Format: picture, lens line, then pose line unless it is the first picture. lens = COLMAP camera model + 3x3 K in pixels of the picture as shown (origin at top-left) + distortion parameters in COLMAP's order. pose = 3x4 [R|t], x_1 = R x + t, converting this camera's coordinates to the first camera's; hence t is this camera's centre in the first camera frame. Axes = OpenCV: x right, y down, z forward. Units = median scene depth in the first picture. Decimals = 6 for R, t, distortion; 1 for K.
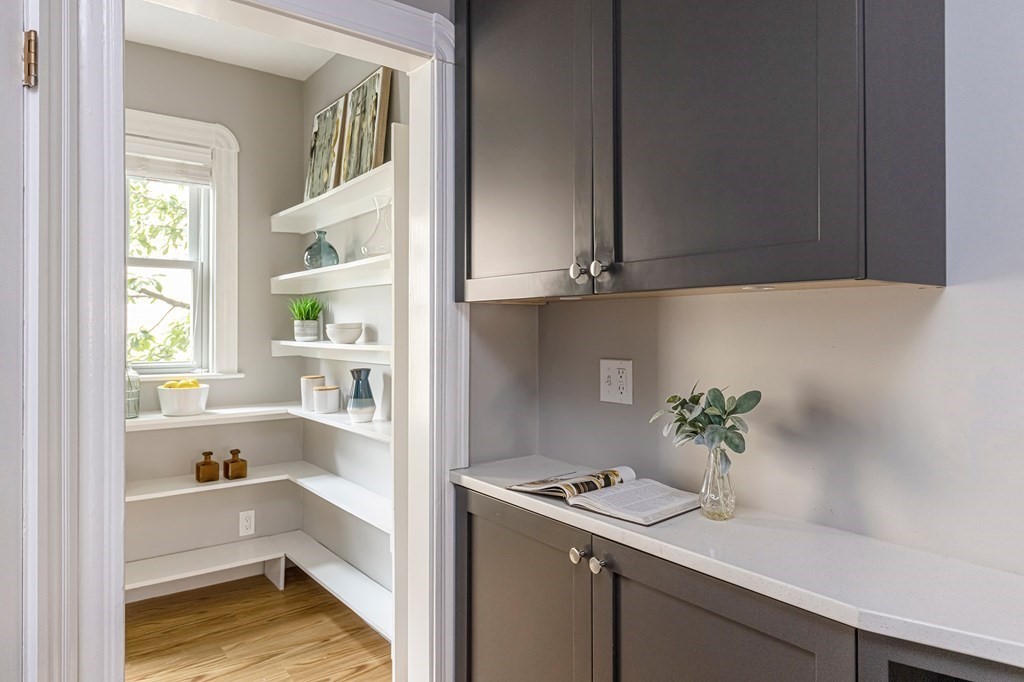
lens RADIAL K [[660.7, 0, 509.8], [0, 660.7, 335.8], [0, 0, 1]] dist [-0.009433, -0.001789]
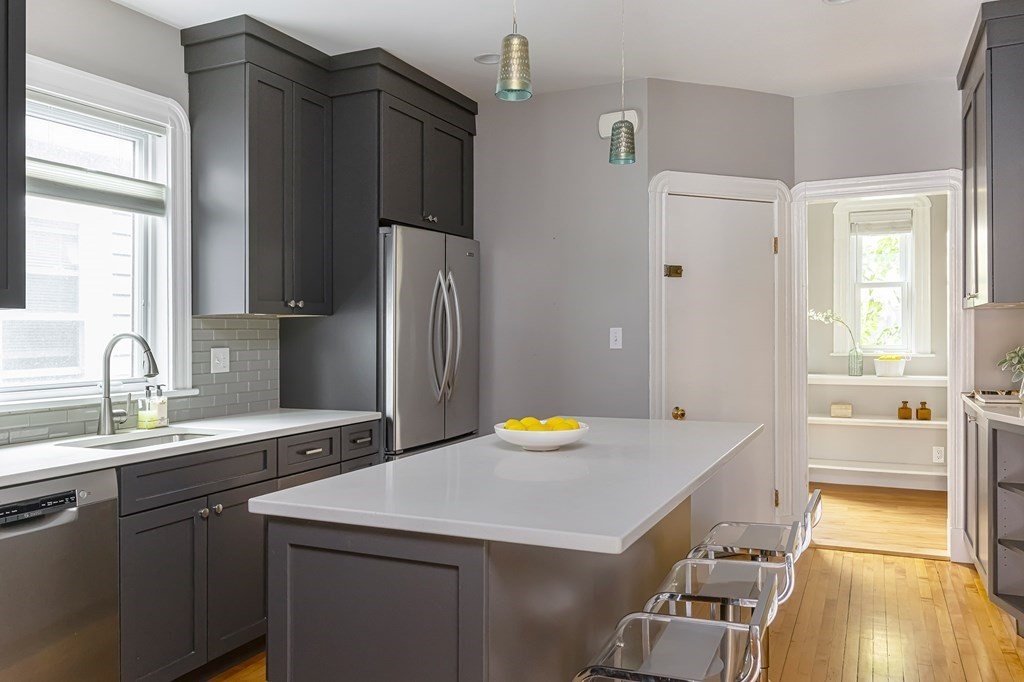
lens RADIAL K [[784.3, 0, 511.2], [0, 784.3, 339.2], [0, 0, 1]] dist [0.007944, 0.001926]
pose [[0.471501, -0.006248, -0.881844, 0.776539], [0.005598, 0.999976, -0.004091, 0.026723], [0.881848, -0.003008, 0.471524, -0.748691]]
